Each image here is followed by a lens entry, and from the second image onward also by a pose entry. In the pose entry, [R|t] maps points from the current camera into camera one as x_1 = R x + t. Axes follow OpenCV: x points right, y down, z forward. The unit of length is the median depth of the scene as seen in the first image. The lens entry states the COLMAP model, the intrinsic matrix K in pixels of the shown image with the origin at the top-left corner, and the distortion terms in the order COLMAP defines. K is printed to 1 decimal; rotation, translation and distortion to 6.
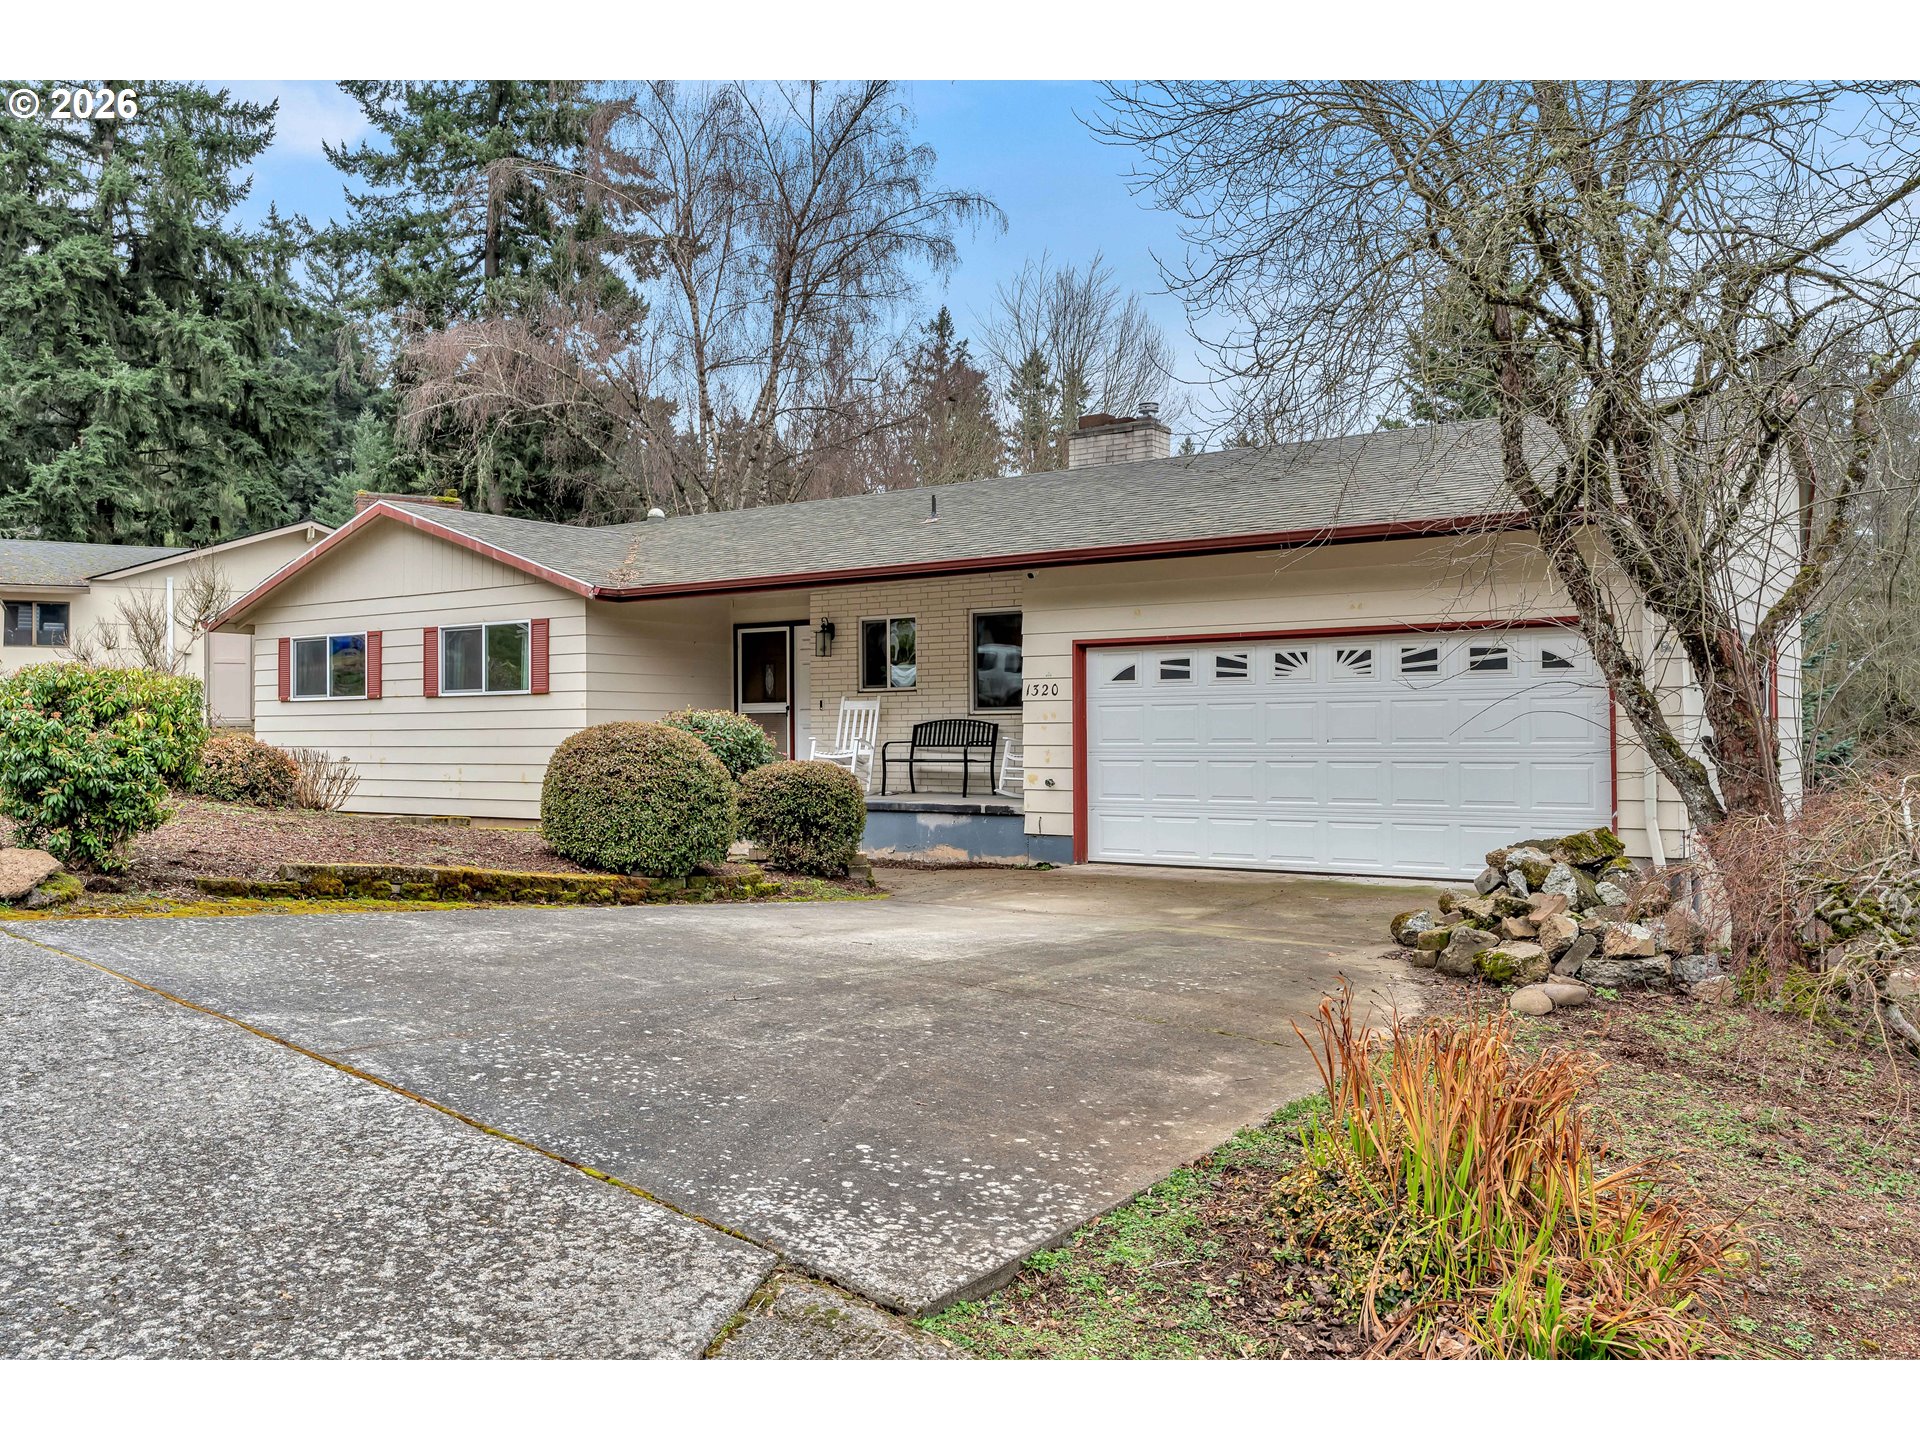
lens RADIAL K [[1577.5, 0, 957.8], [0, 1577.5, 720.7], [0, 0, 1]] dist [0.011520, -0.003523]
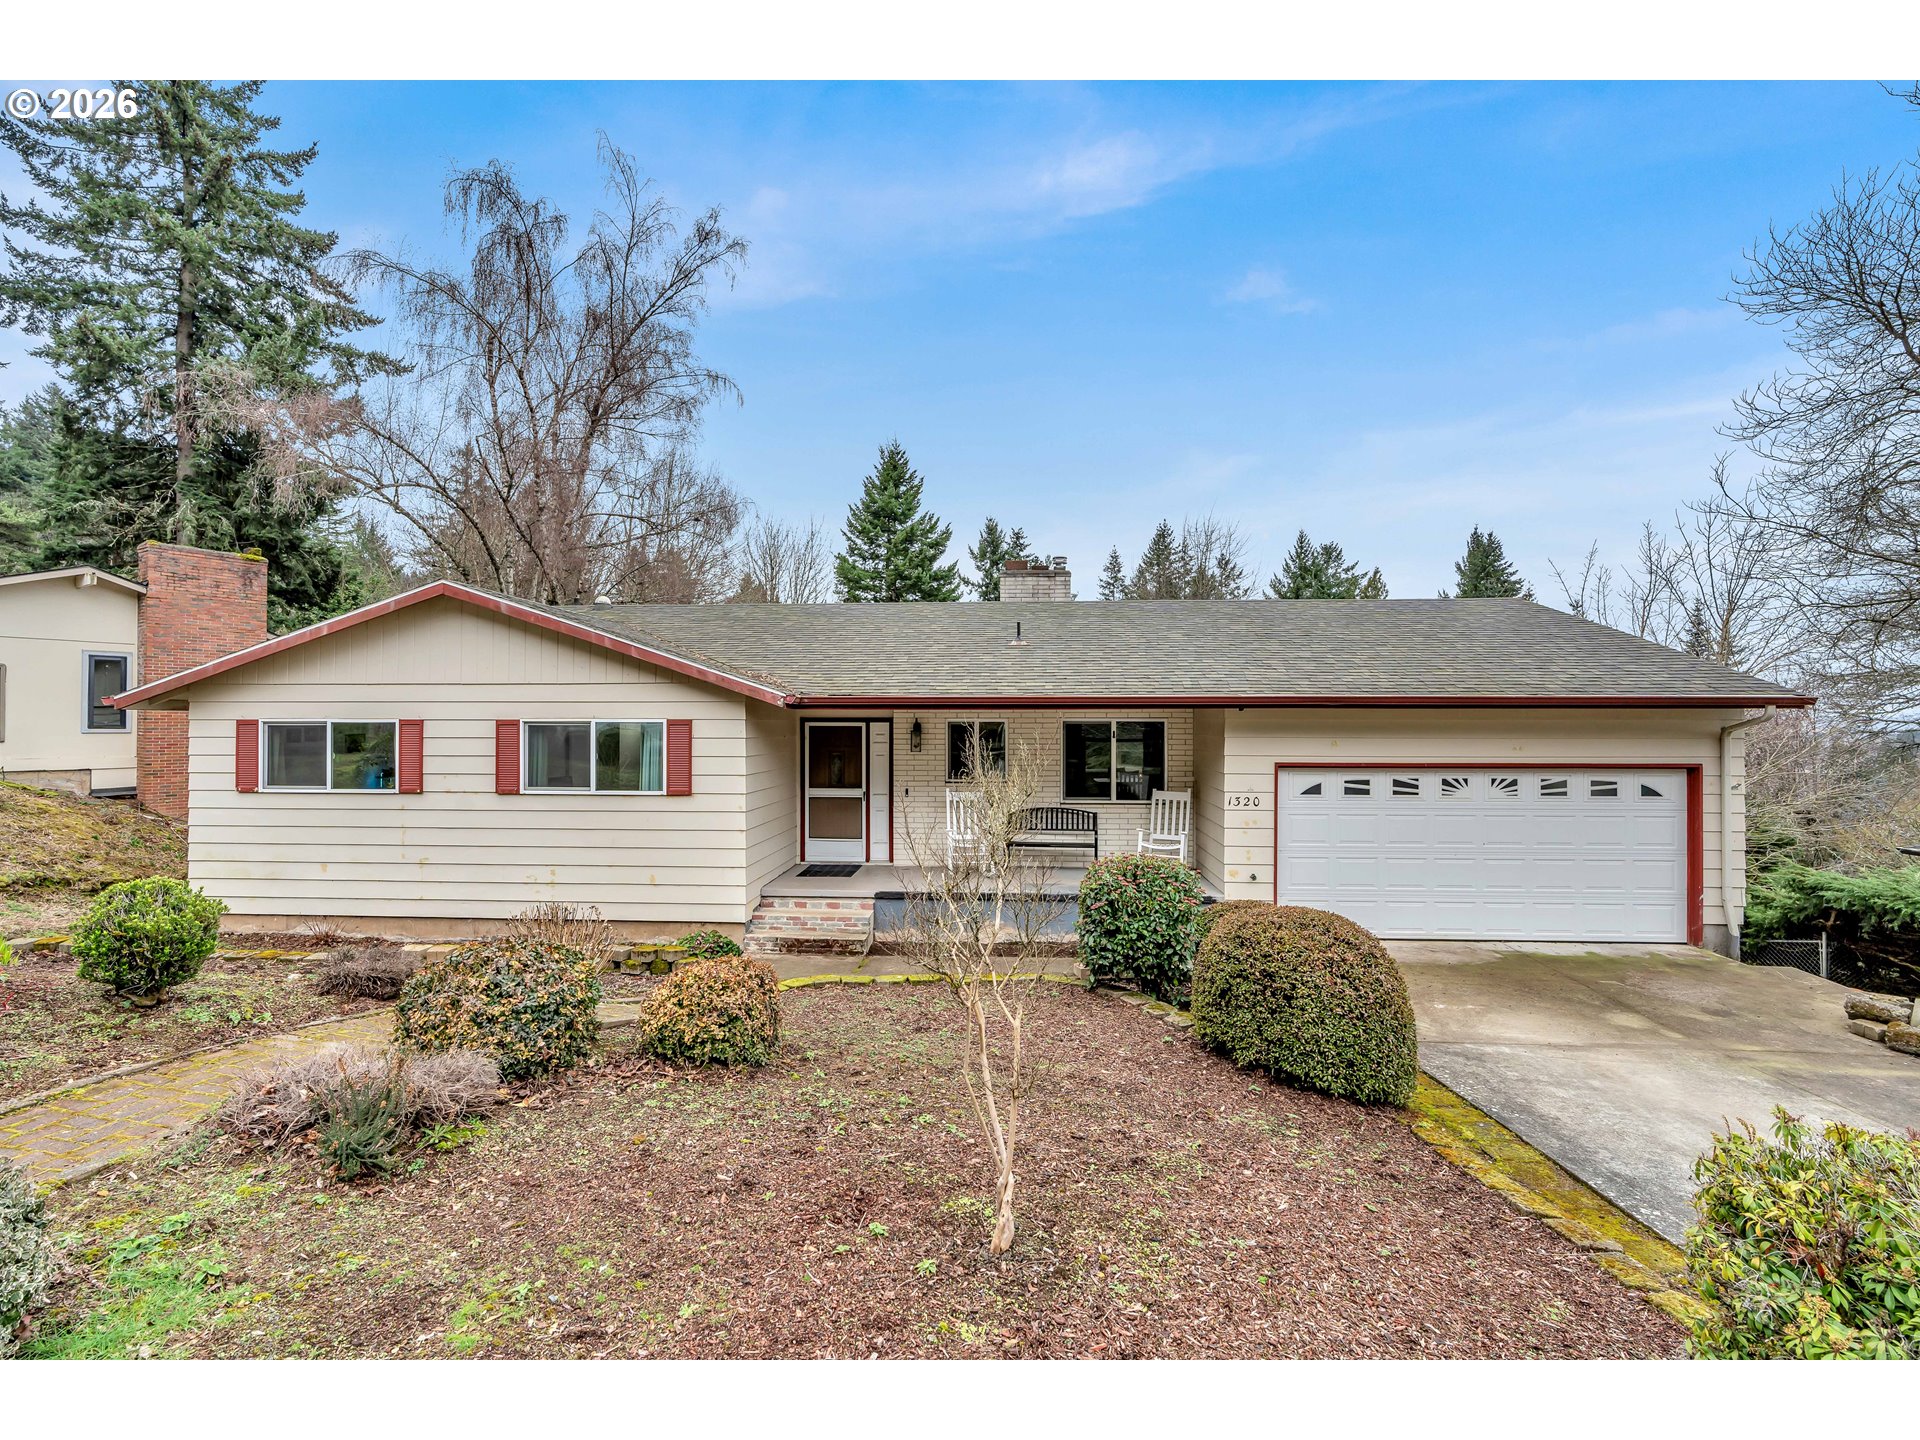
lens RADIAL K [[870.3, 0, 966.6], [0, 870.3, 722.1], [0, 0, 1]] dist [-0.007670, 0.000926]
pose [[0.843980, 0.004804, 0.536353, -0.404032], [-0.011012, 0.999904, 0.008373, -0.069314], [-0.536262, -0.012973, 0.843952, 0.442512]]
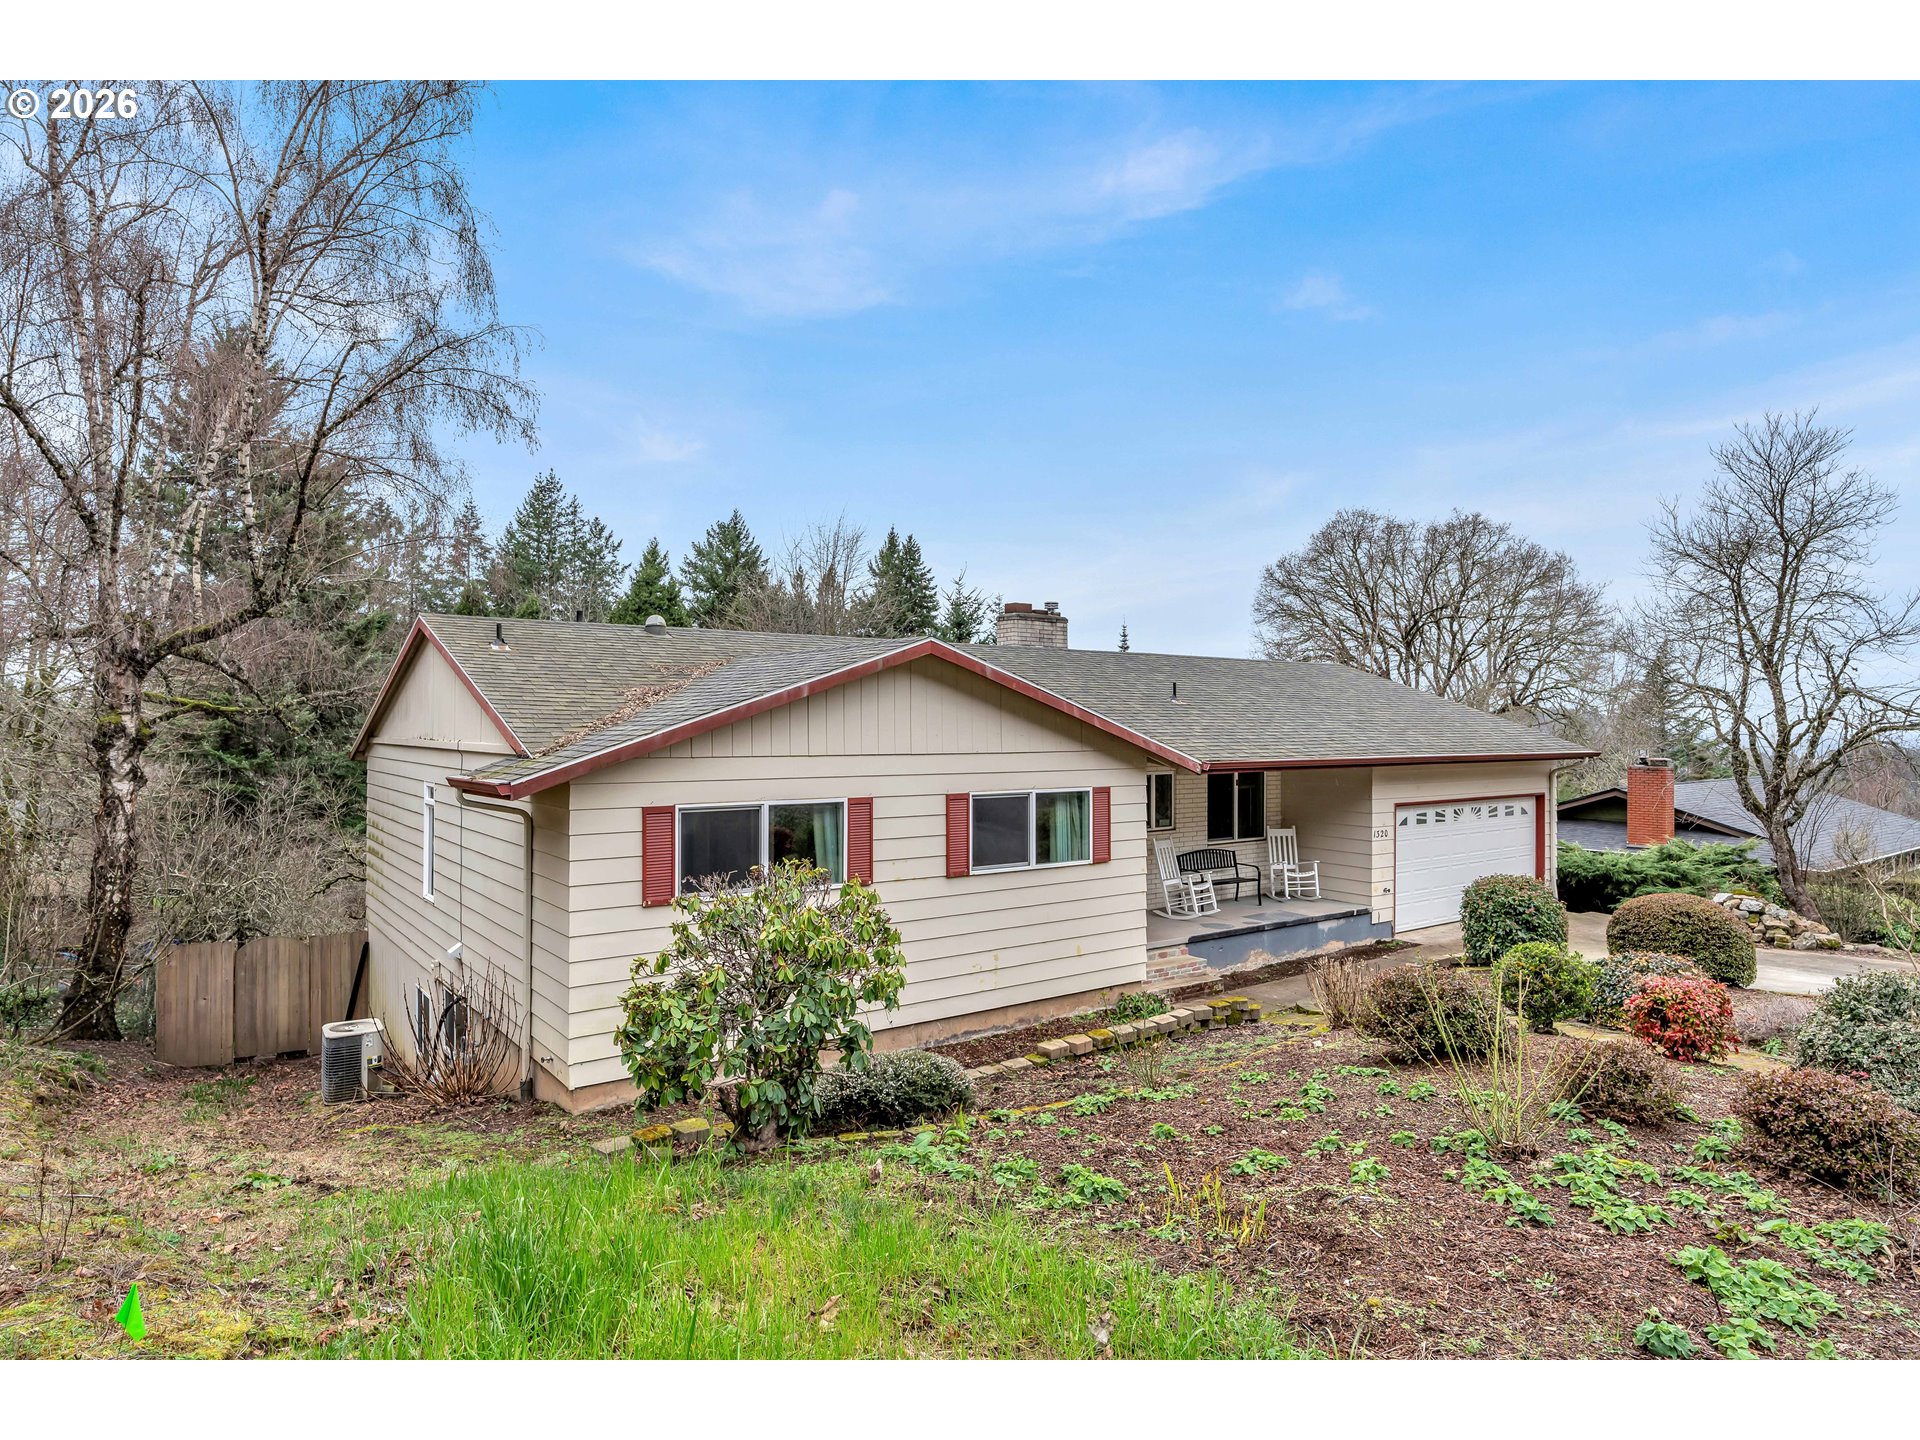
lens RADIAL K [[1114.3, 0, 968.5], [0, 1114.3, 723.8], [0, 0, 1]] dist [-0.002774, 0.000002]
pose [[0.296634, 0.006319, 0.954970, -0.954980], [-0.015014, 0.999885, -0.001953, -0.101281], [-0.954873, -0.013759, 0.296695, 0.870287]]
